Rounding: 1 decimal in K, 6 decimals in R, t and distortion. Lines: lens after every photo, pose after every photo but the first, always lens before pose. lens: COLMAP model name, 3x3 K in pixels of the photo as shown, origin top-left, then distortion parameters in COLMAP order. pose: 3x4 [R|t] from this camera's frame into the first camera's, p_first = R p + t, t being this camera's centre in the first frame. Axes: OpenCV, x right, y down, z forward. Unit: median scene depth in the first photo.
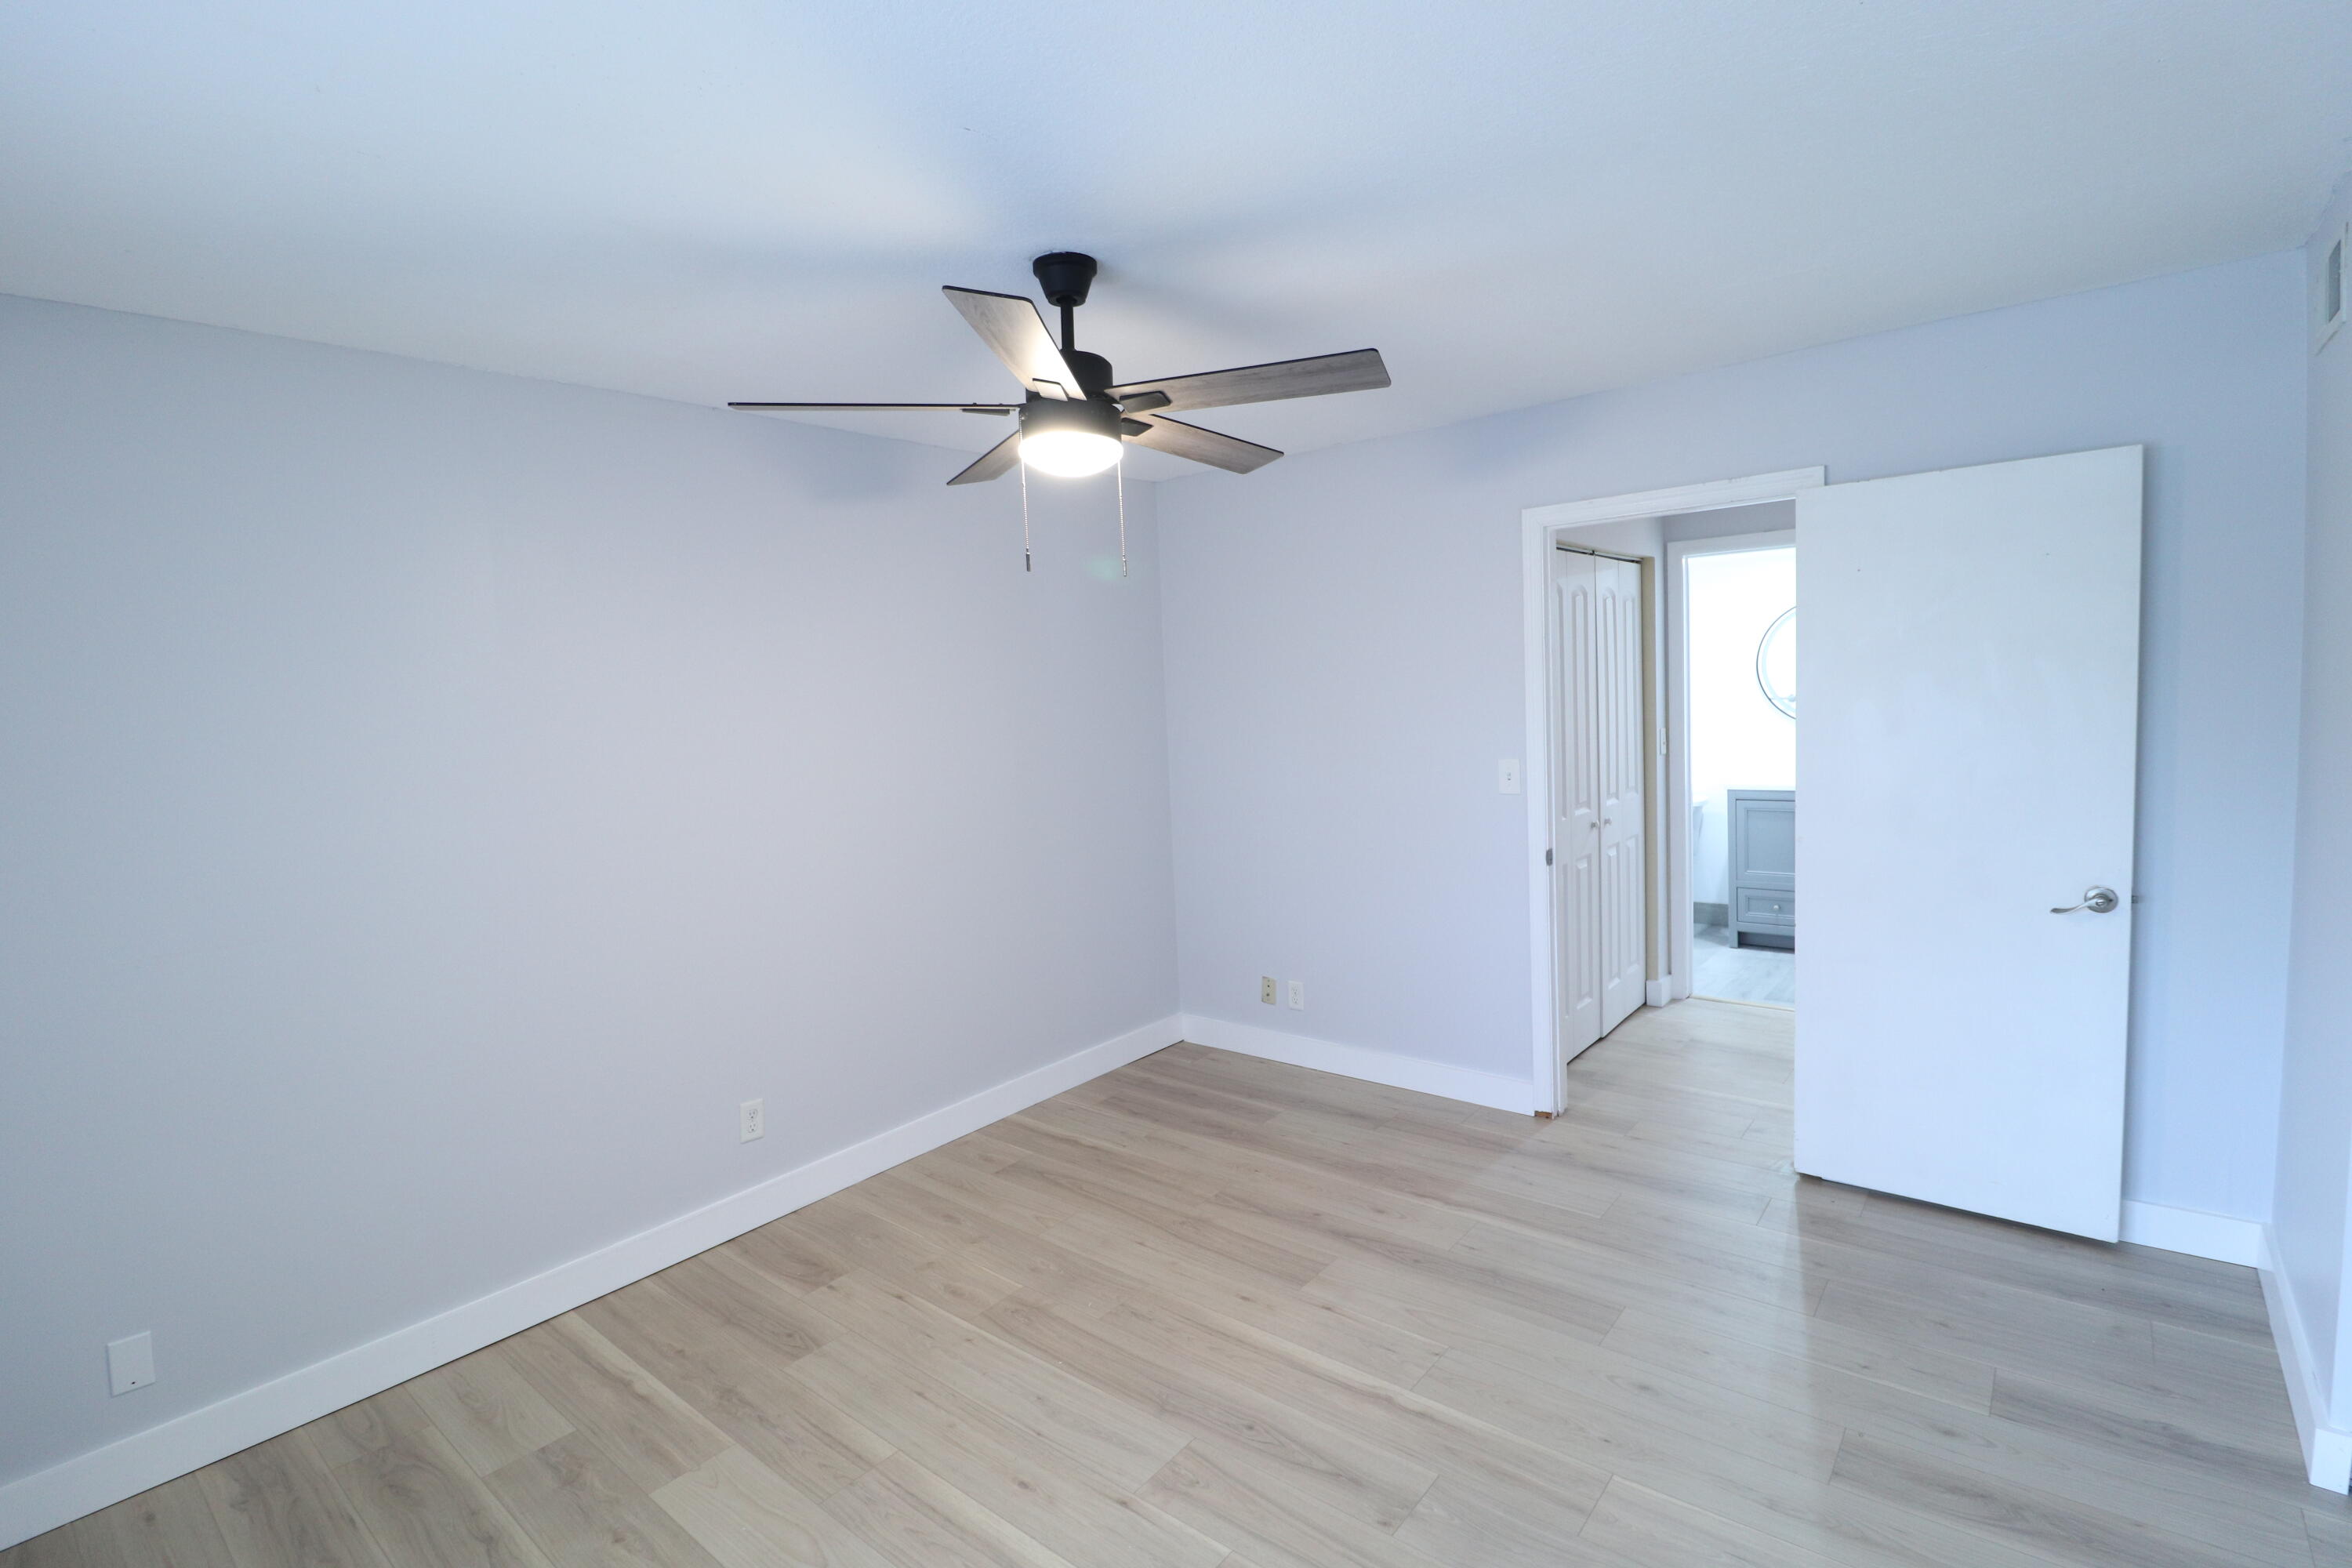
lens RADIAL K [[1089.7, 0, 1188.3], [0, 1089.7, 781.7], [0, 0, 1]] dist [-0.004052, -0.010547]
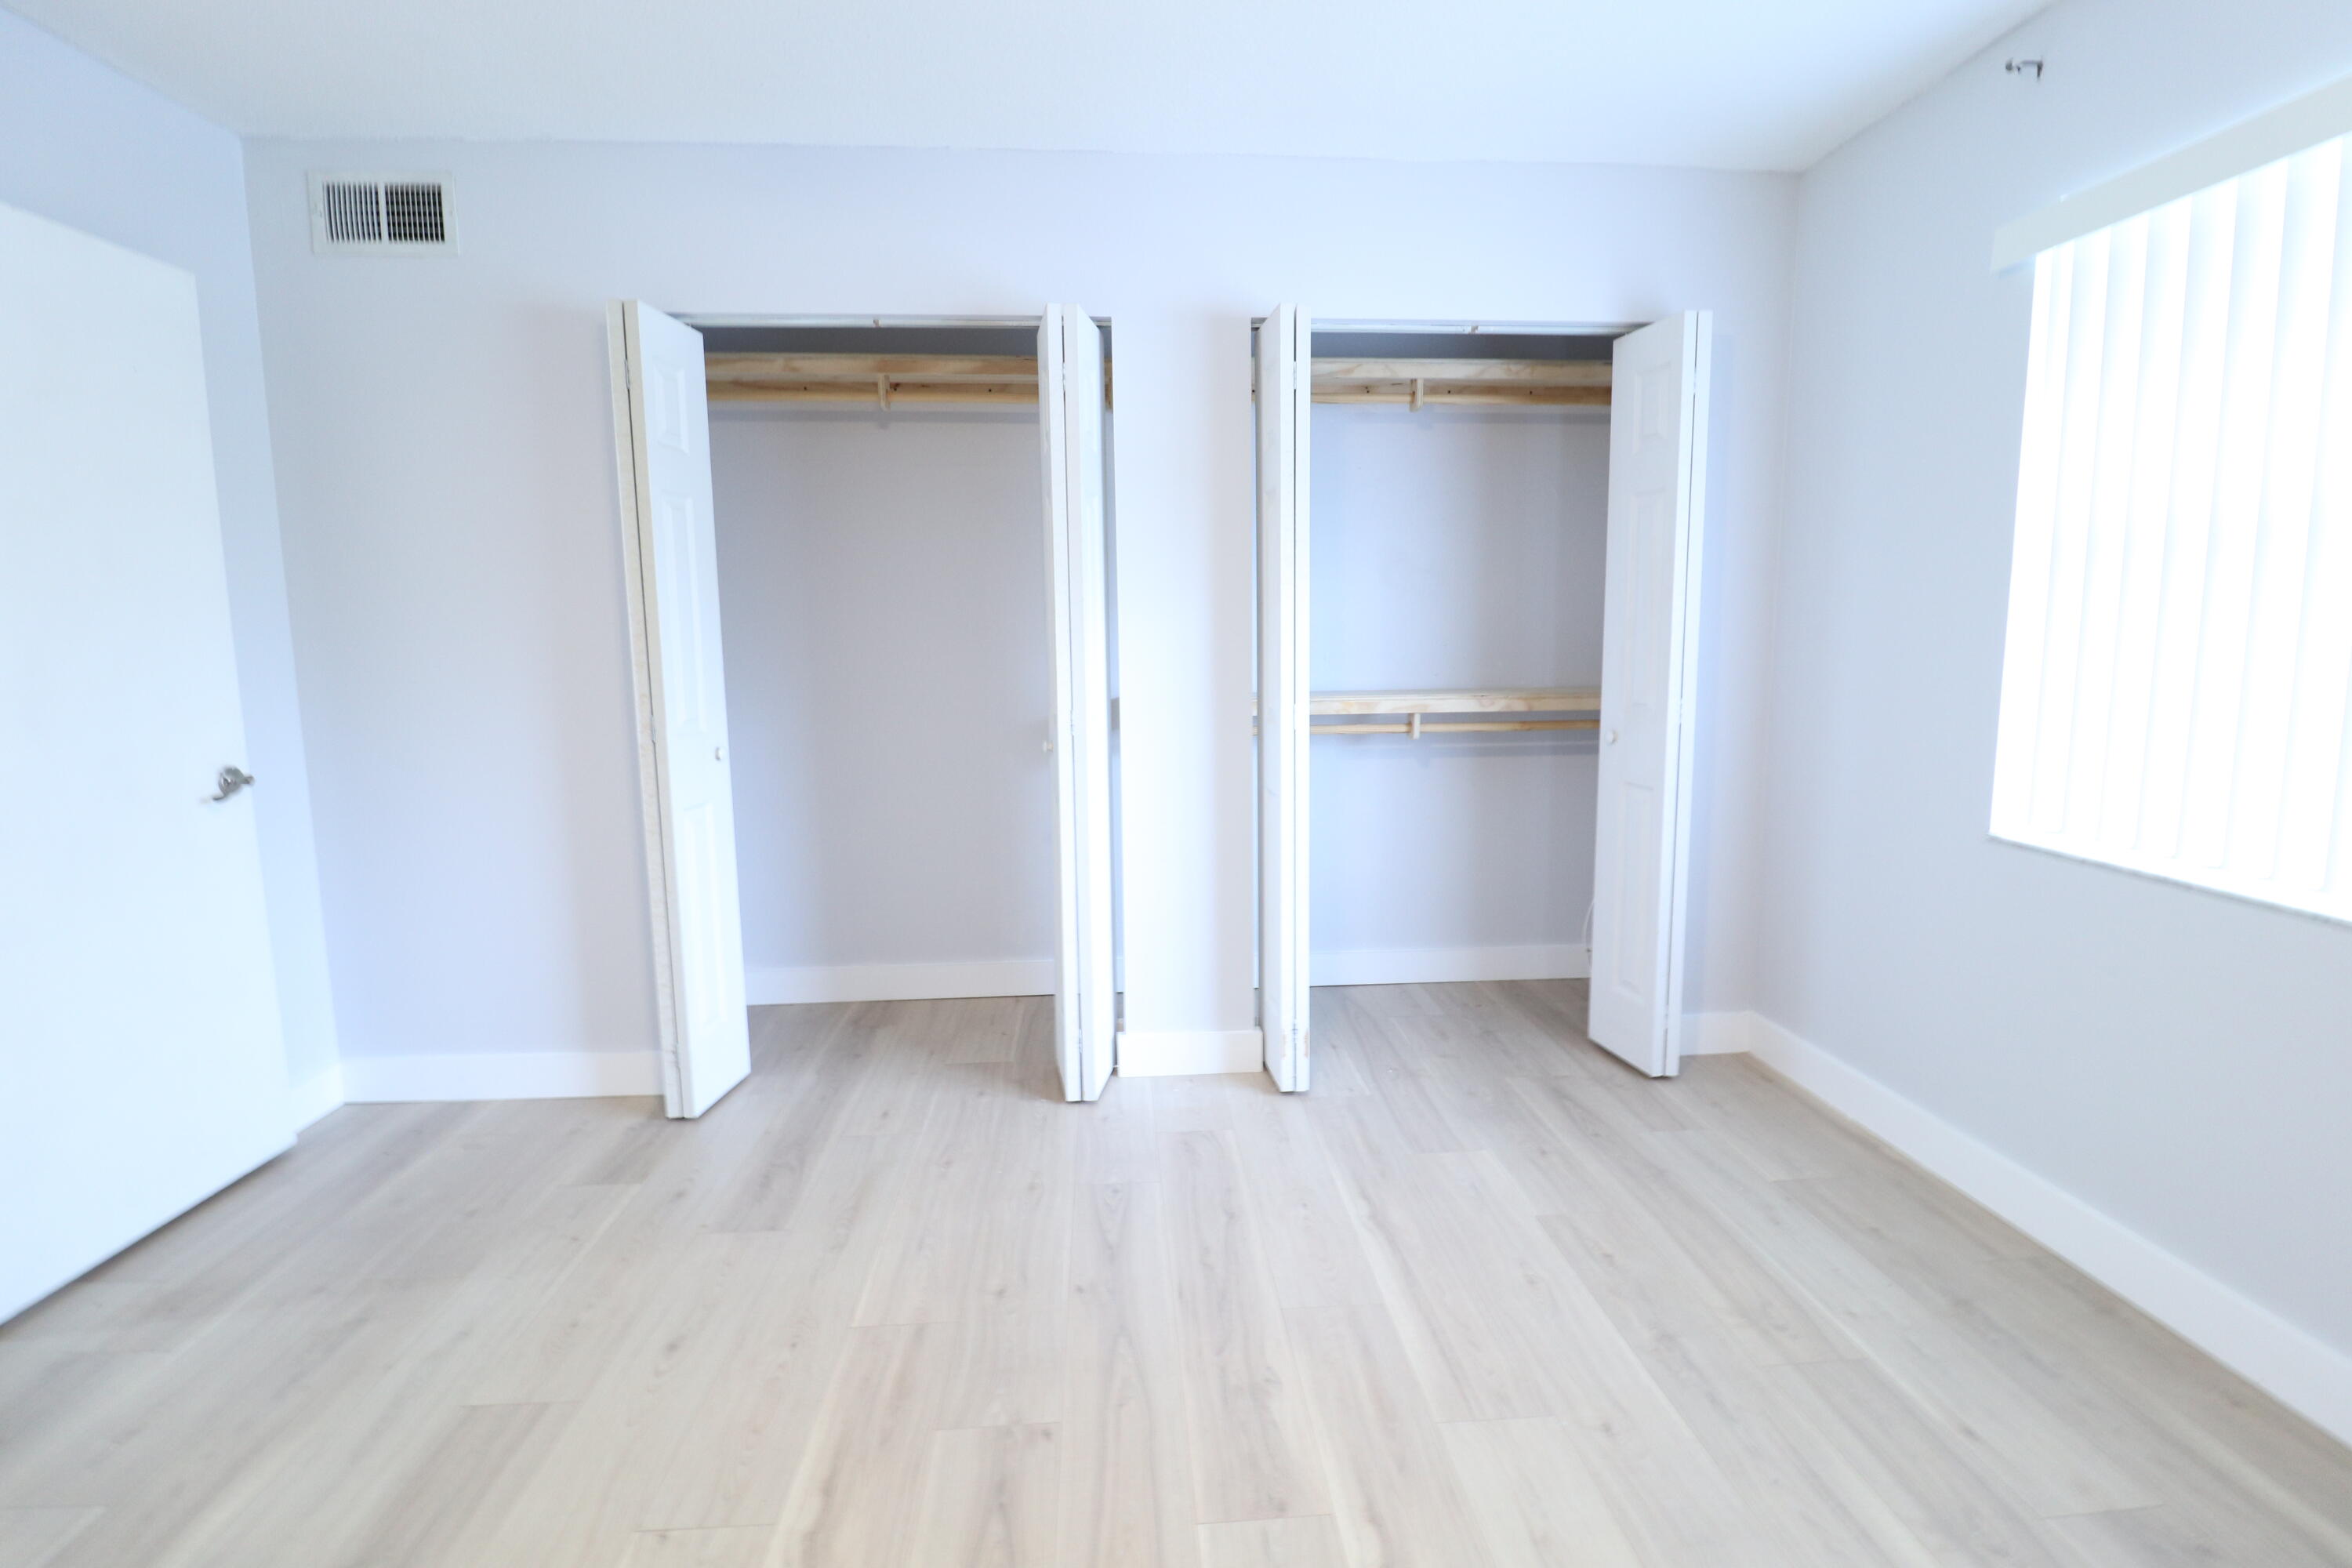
lens RADIAL K [[1089.7, 0, 1186.1], [0, 1089.7, 783.4], [0, 0, 1]] dist [-0.004052, -0.010547]
pose [[-0.690303, -0.045792, 0.722070, -0.405758], [0.104046, 0.981339, 0.161702, 0.056696], [-0.716000, 0.186752, -0.672657, 1.188926]]
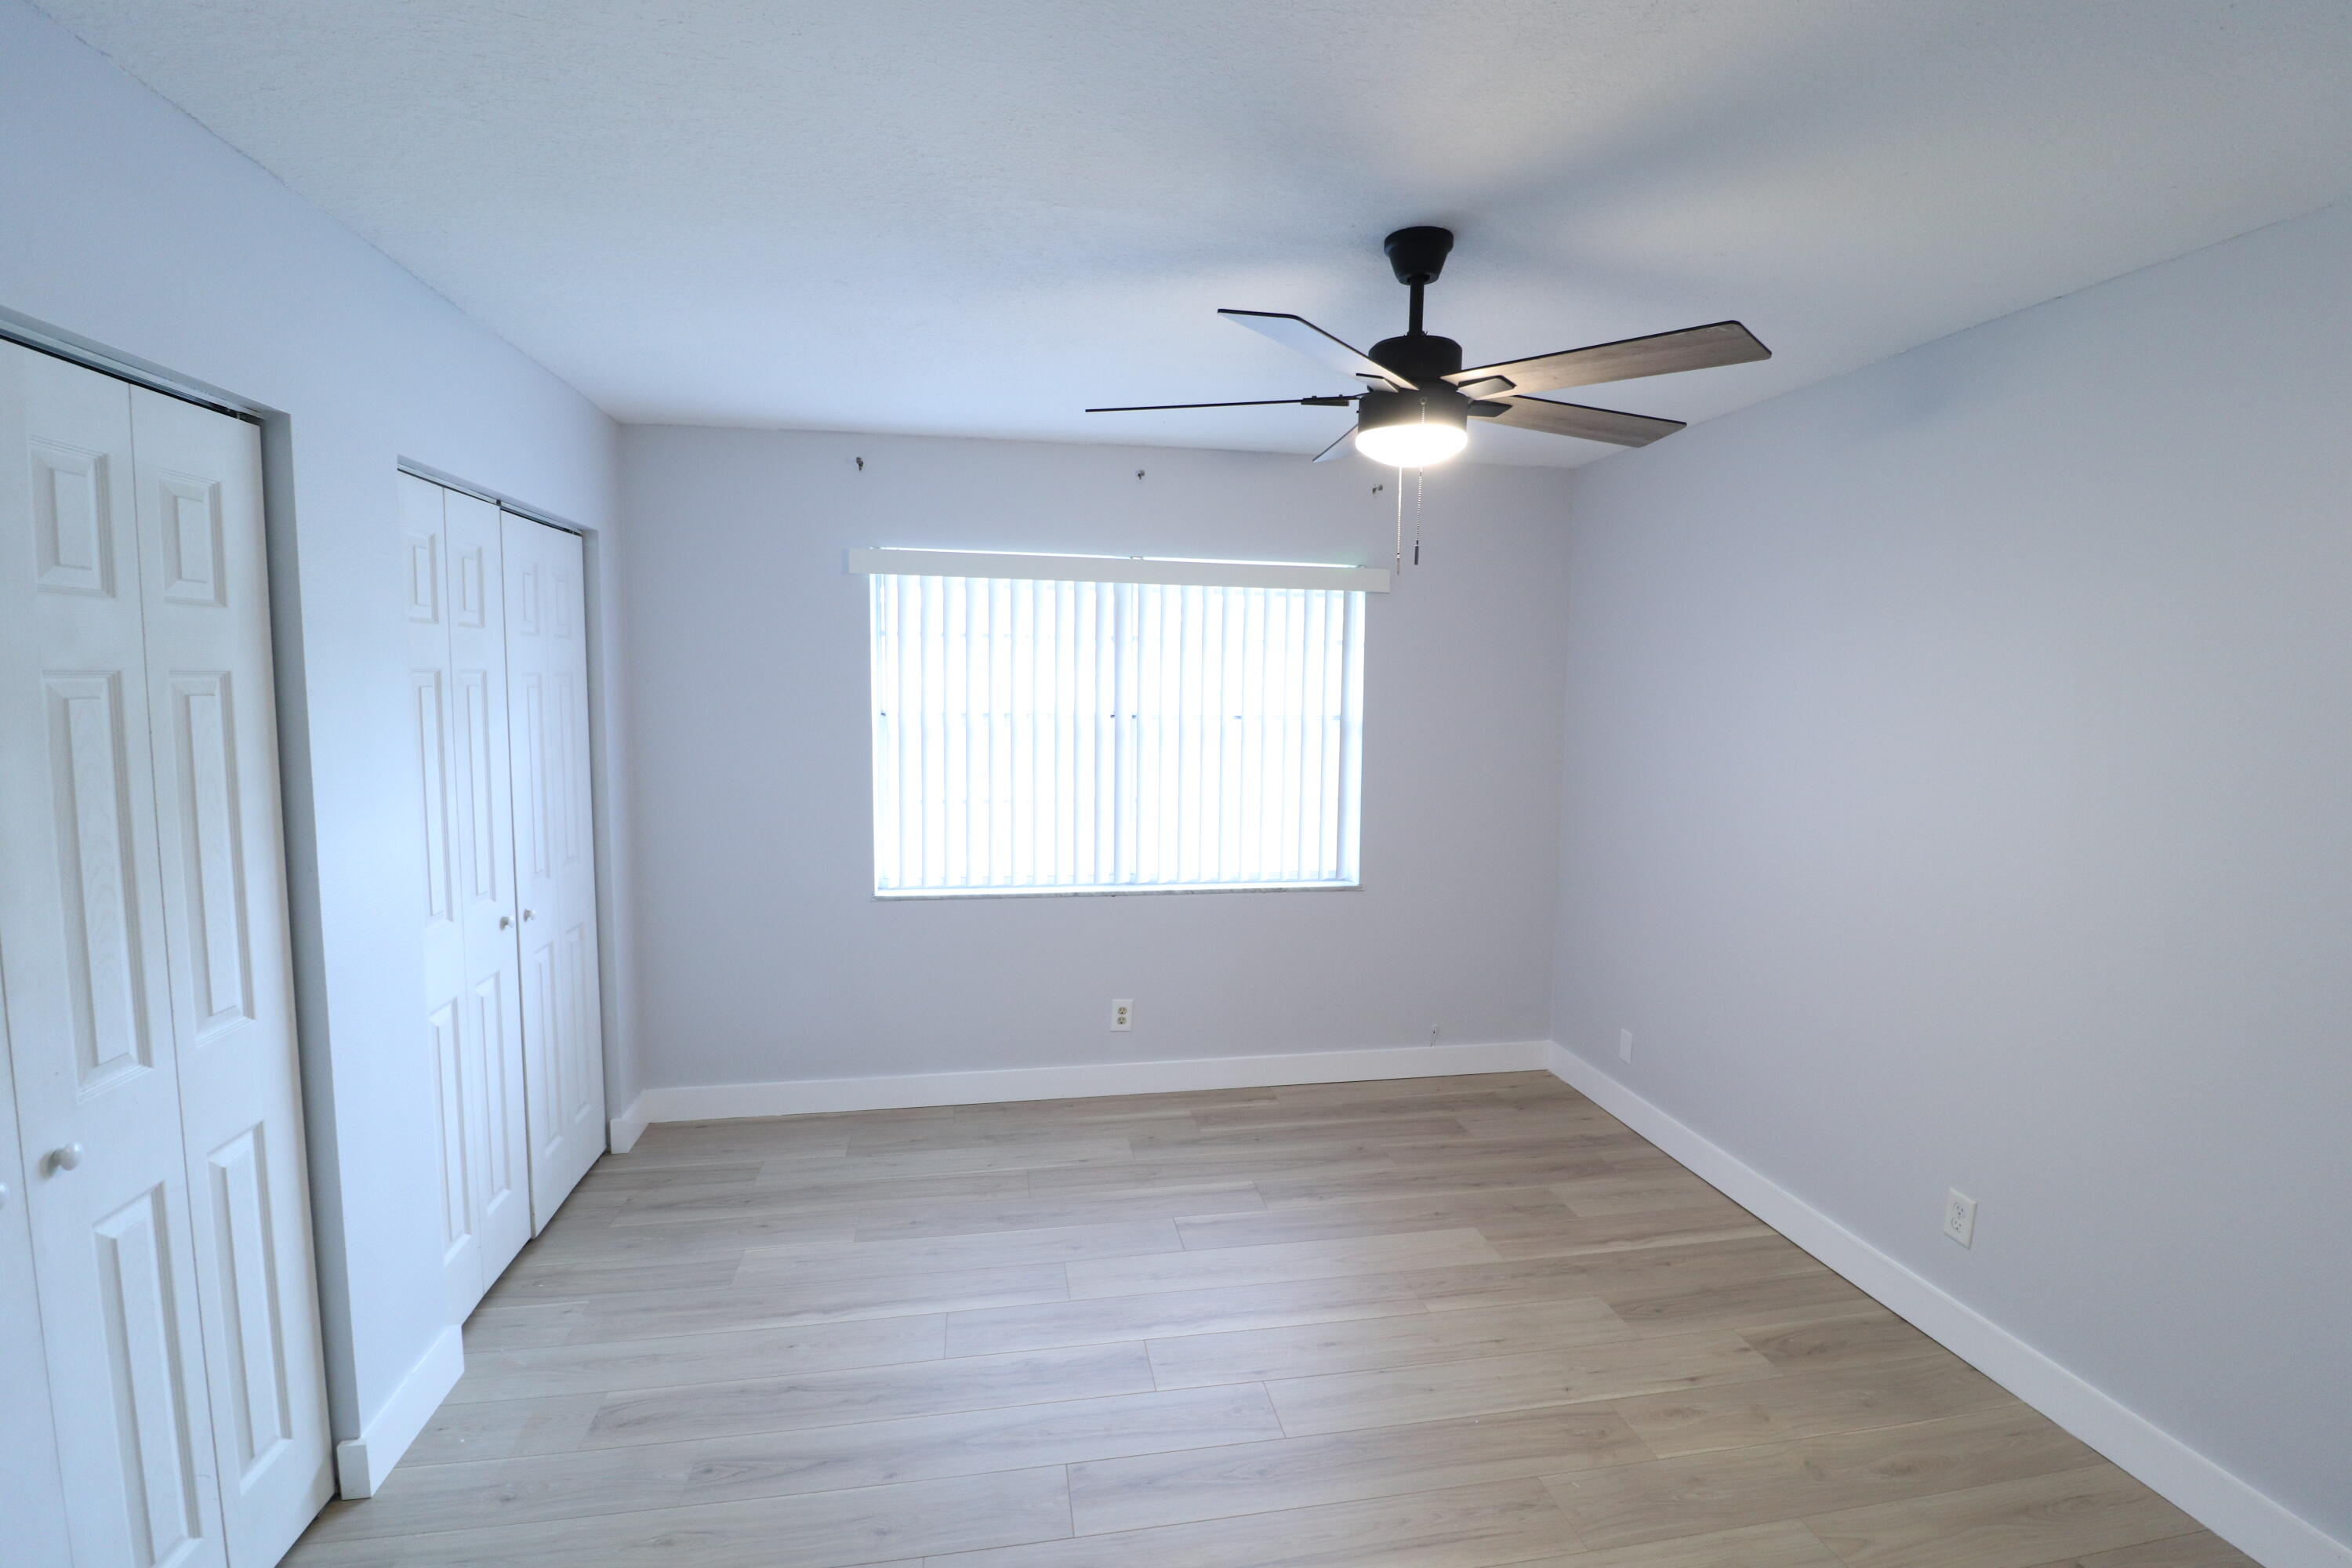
lens RADIAL K [[1089.7, 0, 1183.4], [0, 1089.7, 784.5], [0, 0, 1]] dist [-0.004052, -0.010547]
pose [[-0.650180, 0.118226, -0.750526, 0.727494], [-0.040199, 0.981083, 0.189369, -0.173734], [0.758716, 0.153294, -0.633128, 1.422720]]
